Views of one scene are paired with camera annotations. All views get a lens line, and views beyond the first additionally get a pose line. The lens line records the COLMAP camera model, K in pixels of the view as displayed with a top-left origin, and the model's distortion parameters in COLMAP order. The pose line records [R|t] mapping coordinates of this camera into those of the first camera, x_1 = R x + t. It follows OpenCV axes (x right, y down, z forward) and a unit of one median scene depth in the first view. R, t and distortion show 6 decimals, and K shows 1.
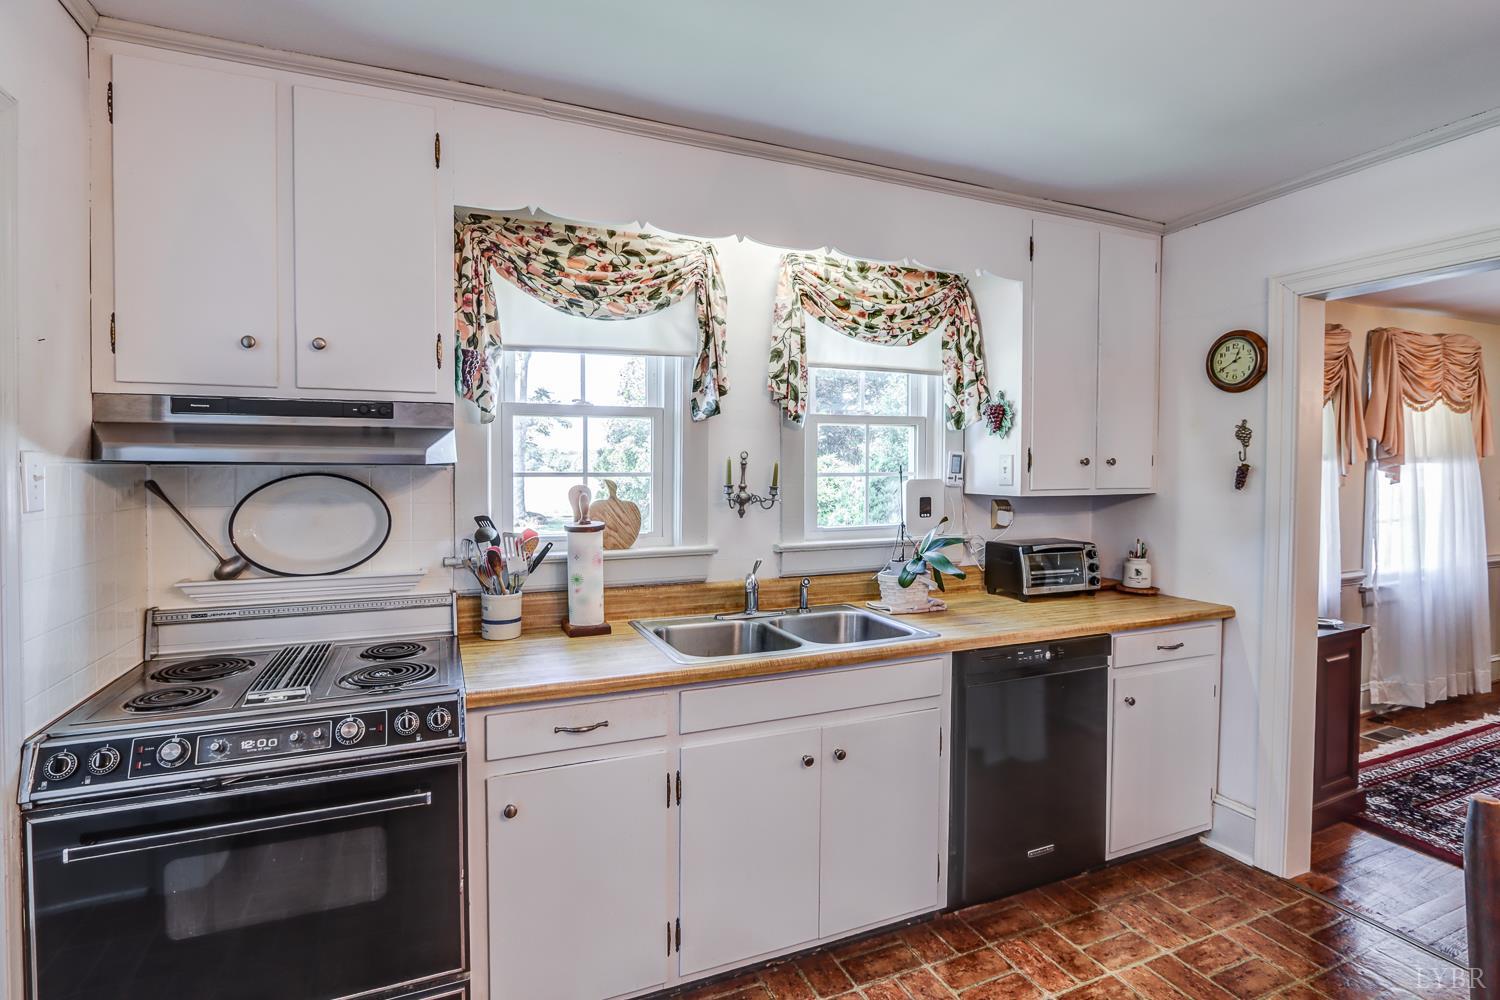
lens RADIAL K [[714.1, 0, 729.1], [0, 714.1, 483.9], [0, 0, 1]] dist [-0.022887, 0.005549]
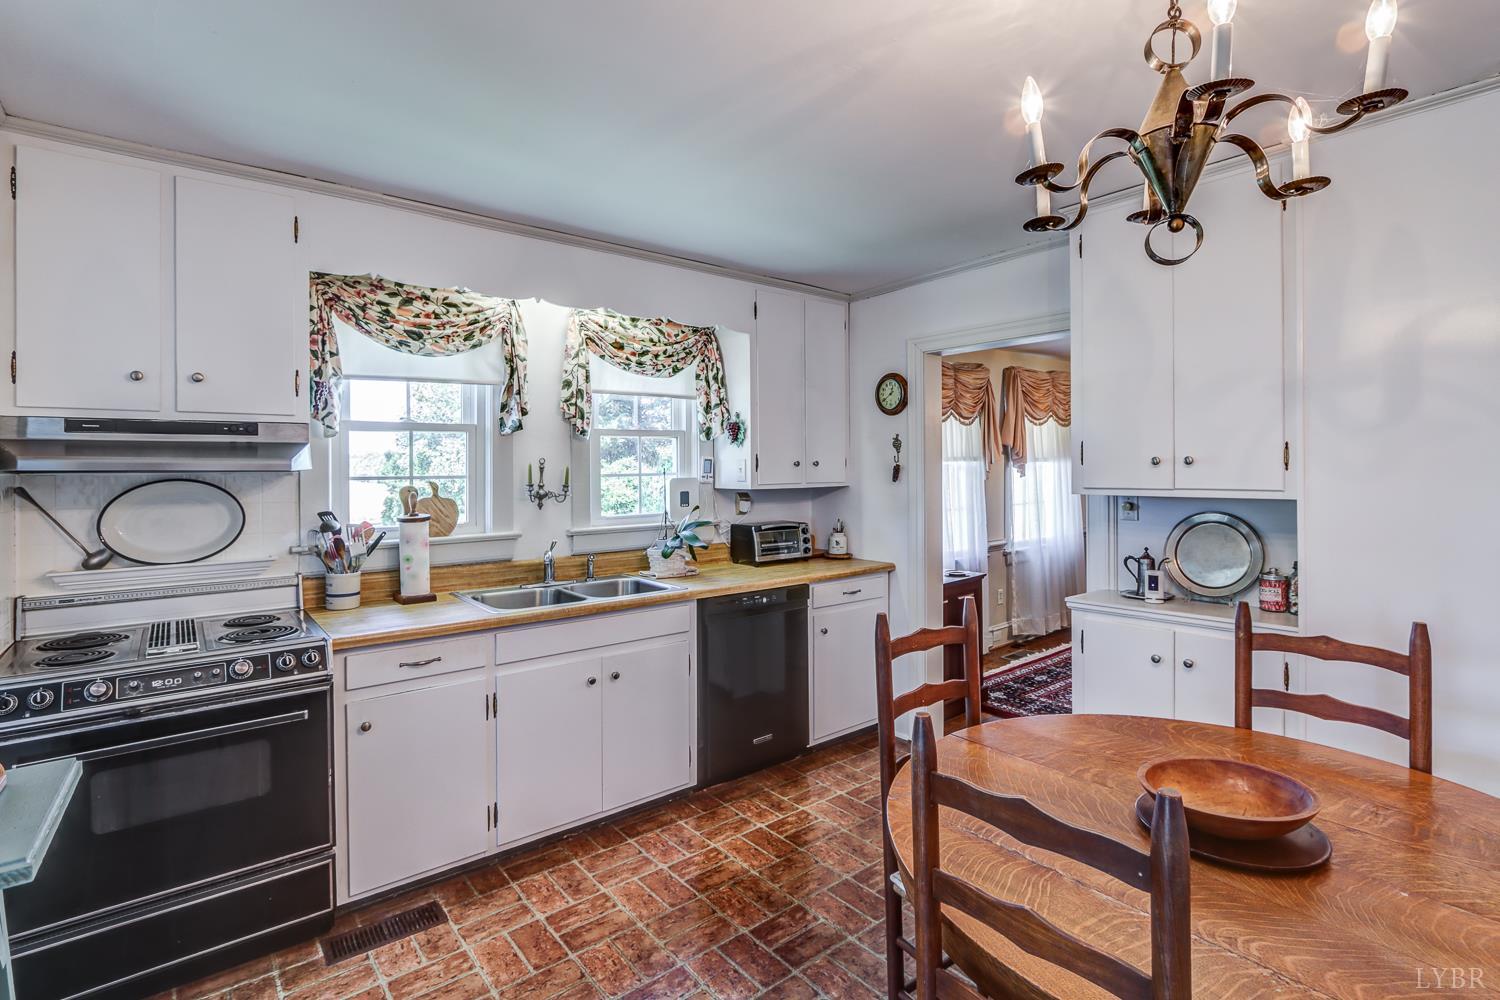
lens RADIAL K [[714.1, 0, 739.7], [0, 714.1, 467.6], [0, 0, 1]] dist [-0.022887, 0.005549]
pose [[0.958889, -0.009610, 0.283618, -0.002112], [0.016774, 0.999598, -0.022842, 0.007262], [-0.283284, 0.026661, 0.958665, -0.346017]]
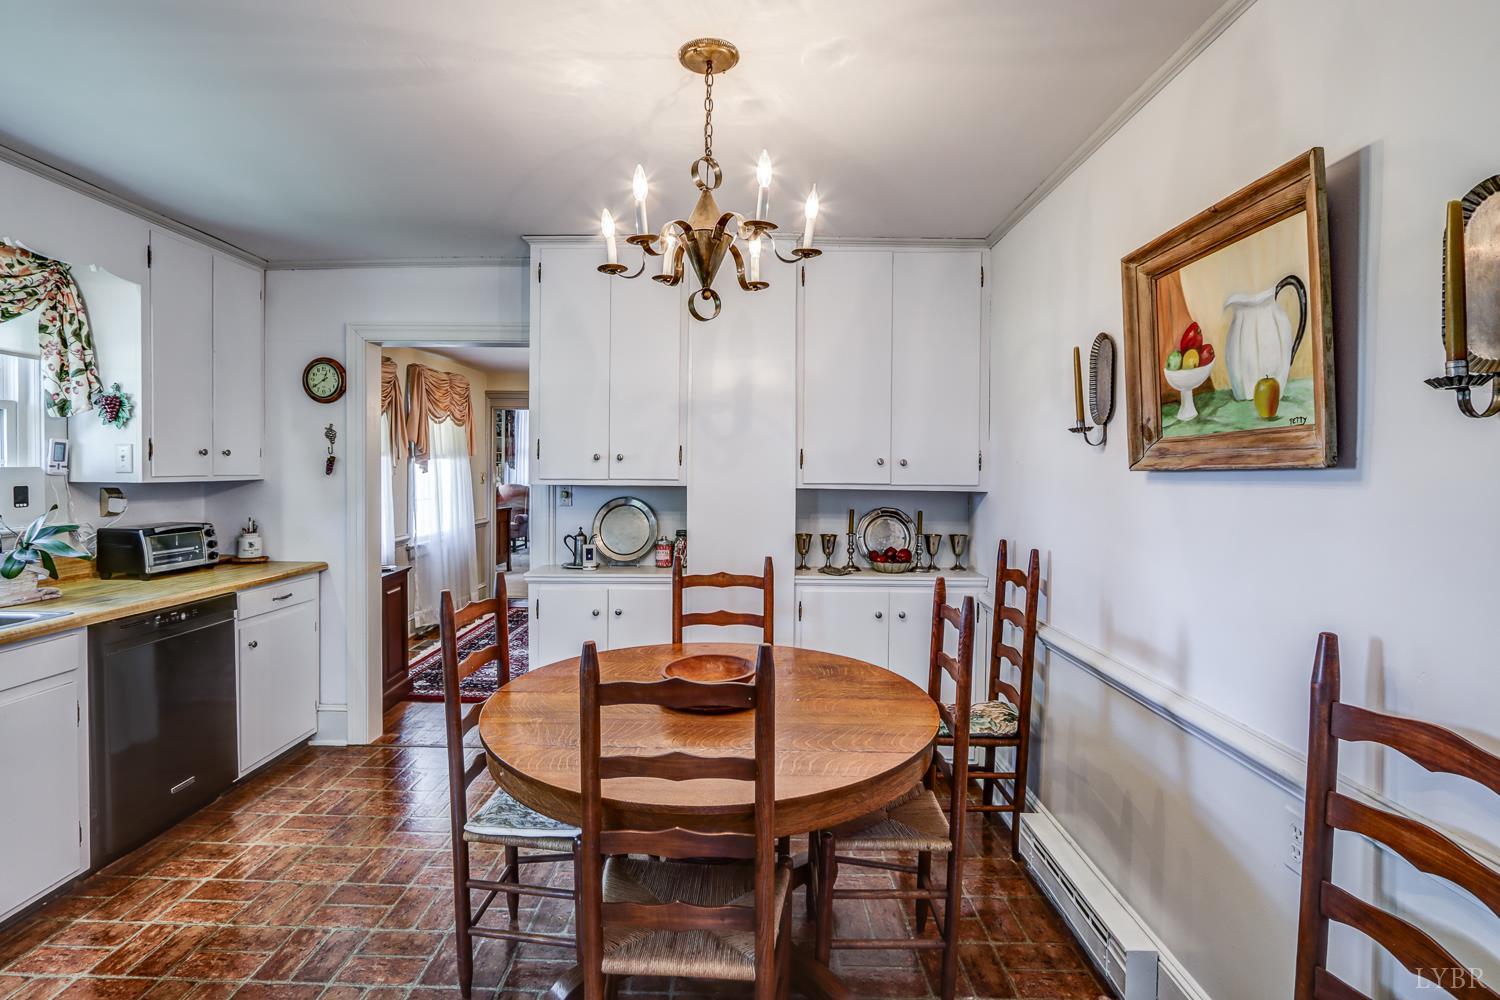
lens RADIAL K [[714.1, 0, 743.1], [0, 714.1, 483.9], [0, 0, 1]] dist [-0.022887, 0.005549]
pose [[0.389027, -0.018986, 0.921031, -0.243214], [0.014983, 0.999786, 0.014281, 0.019402], [-0.921105, 0.008244, 0.389228, -0.287630]]
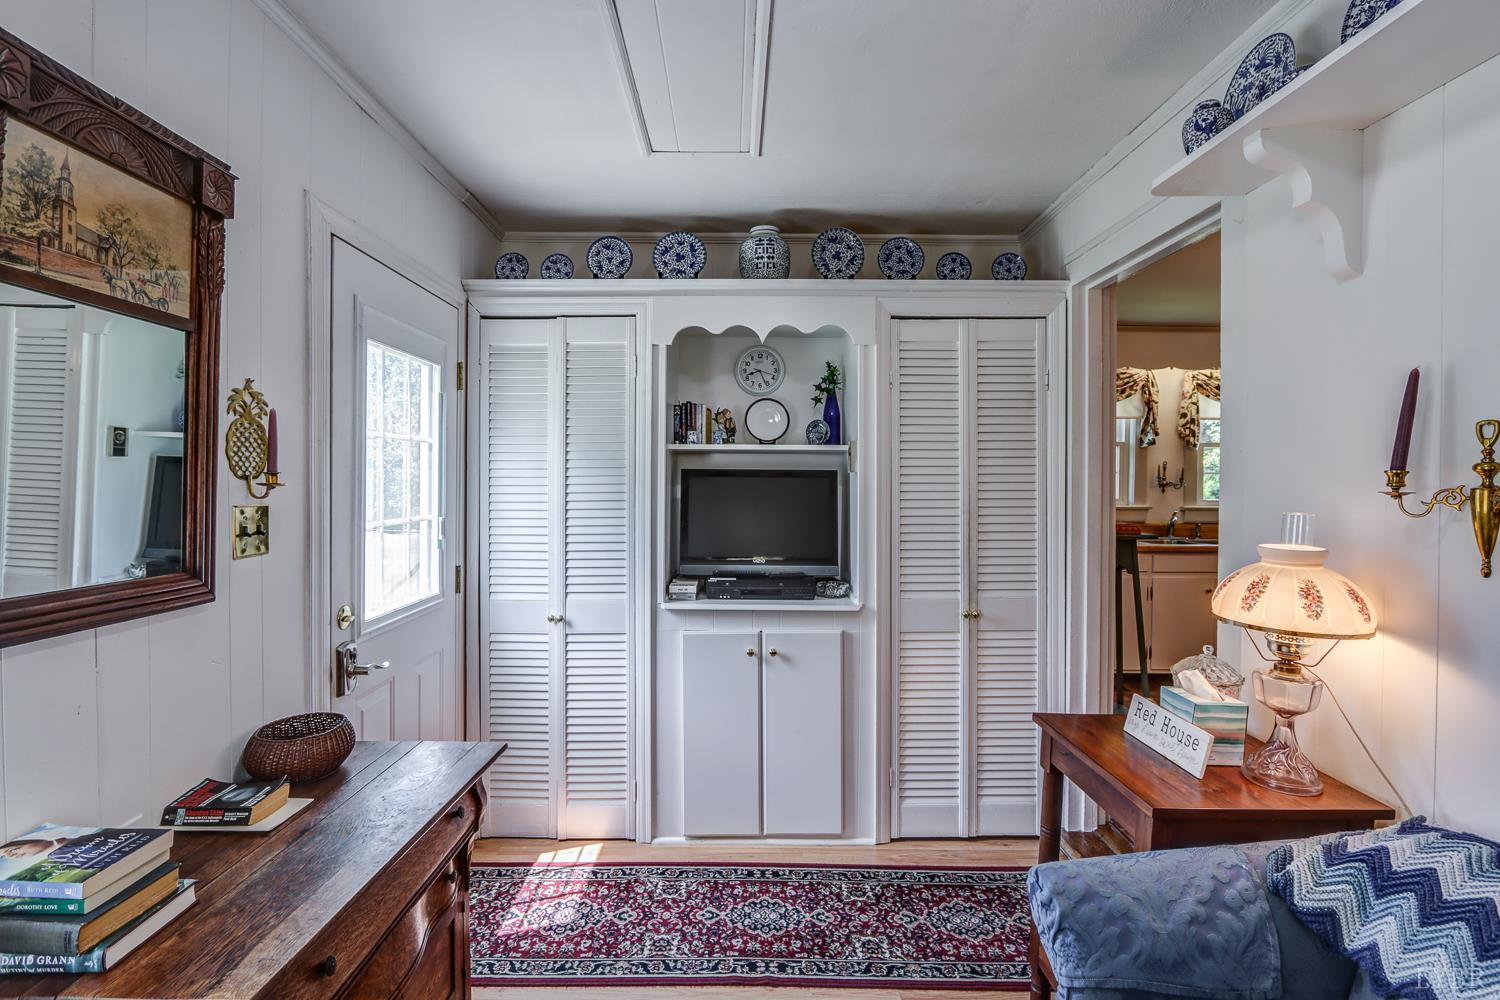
lens RADIAL K [[714.1, 0, 709.4], [0, 714.1, 481.8], [0, 0, 1]] dist [-0.022887, 0.005549]
pose [[0.916952, 0.008132, -0.398915, -0.387822], [-0.014538, 0.999809, -0.013035, 0.062171], [0.398732, 0.017752, 0.916895, -1.486241]]
